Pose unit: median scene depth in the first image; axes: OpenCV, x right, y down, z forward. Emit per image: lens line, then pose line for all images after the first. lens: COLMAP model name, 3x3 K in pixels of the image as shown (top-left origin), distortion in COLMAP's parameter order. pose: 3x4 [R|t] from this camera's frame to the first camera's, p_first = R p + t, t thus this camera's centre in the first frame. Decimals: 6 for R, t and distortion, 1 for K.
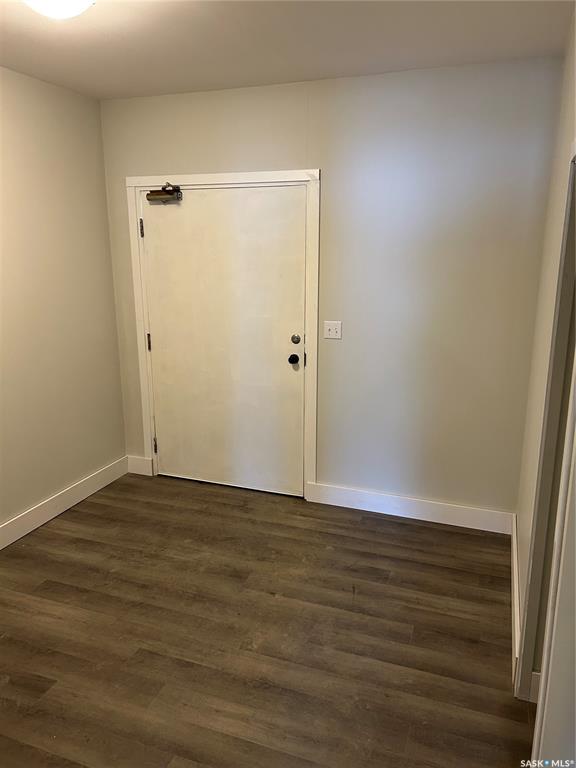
lens RADIAL K [[580.2, 0, 286.4], [0, 580.2, 385.9], [0, 0, 1]] dist [0.064767, -0.068094]
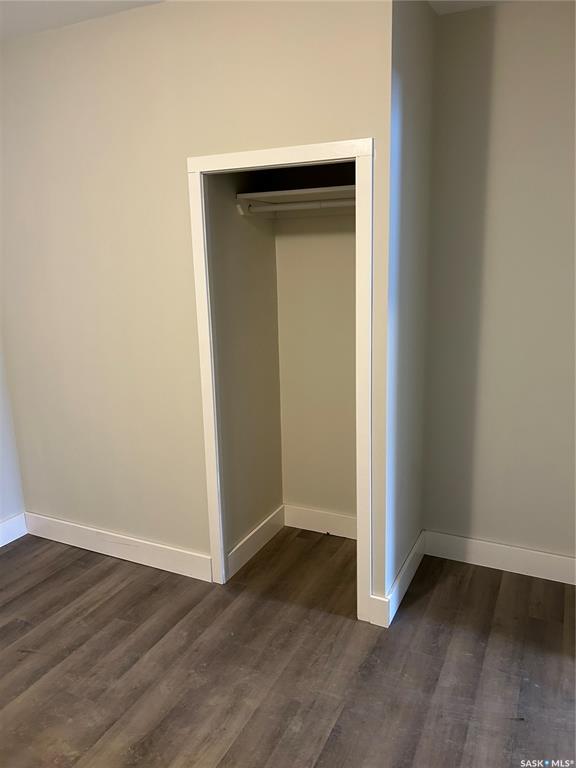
lens RADIAL K [[580.2, 0, 286.4], [0, 580.2, 385.9], [0, 0, 1]] dist [0.064767, -0.068094]
pose [[0.086680, -0.213135, 0.973170, -0.675275], [0.249843, 0.950280, 0.185868, -0.081251], [-0.964399, 0.227028, 0.135620, 0.524814]]
